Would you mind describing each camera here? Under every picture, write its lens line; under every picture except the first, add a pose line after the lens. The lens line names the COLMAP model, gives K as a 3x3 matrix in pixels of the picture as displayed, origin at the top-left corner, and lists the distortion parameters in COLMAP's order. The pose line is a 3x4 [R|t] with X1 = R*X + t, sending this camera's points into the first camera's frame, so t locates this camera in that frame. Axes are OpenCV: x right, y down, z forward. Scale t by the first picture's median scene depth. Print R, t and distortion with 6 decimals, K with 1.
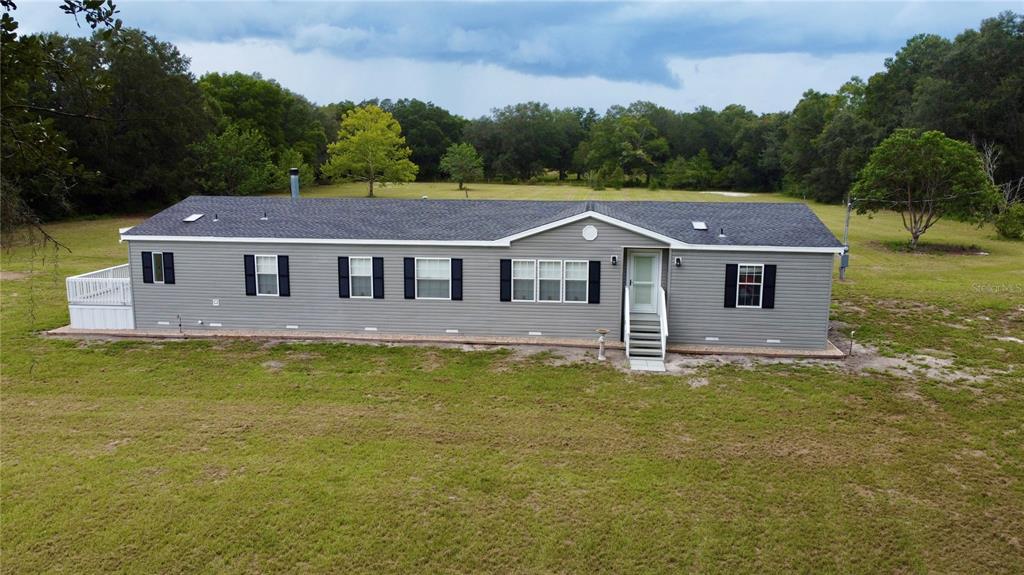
lens RADIAL K [[771.9, 0, 512.0], [0, 771.9, 287.5], [0, 0, 1]] dist [-0.000697, -0.000912]
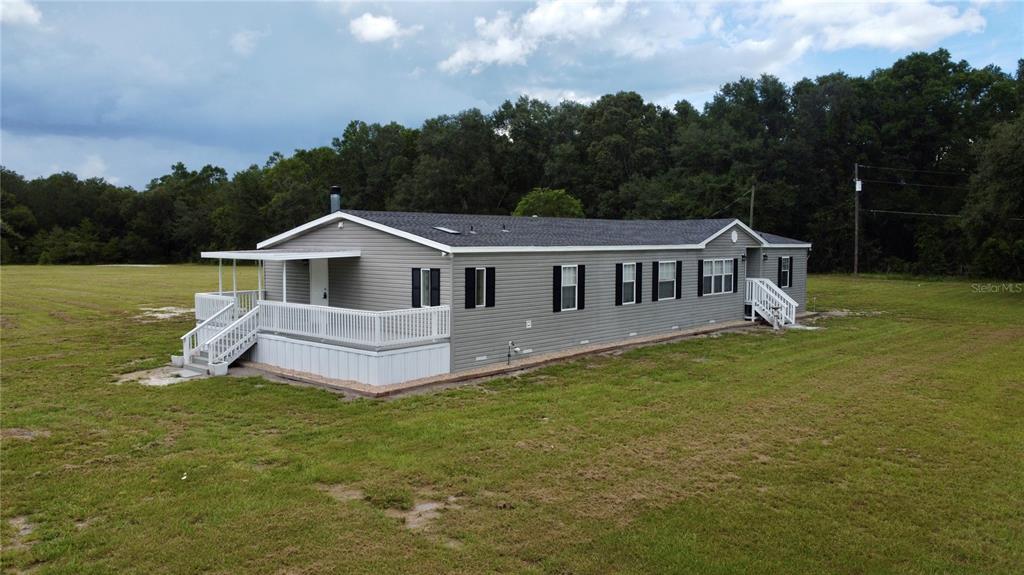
lens RADIAL K [[771.9, 0, 512.0], [0, 771.9, 287.5], [0, 0, 1]] dist [-0.000697, -0.000912]
pose [[0.600750, -0.054518, 0.797575, -1.081729], [0.138793, 0.989634, -0.036896, 0.008226], [-0.787296, 0.132863, 0.602090, 0.501178]]
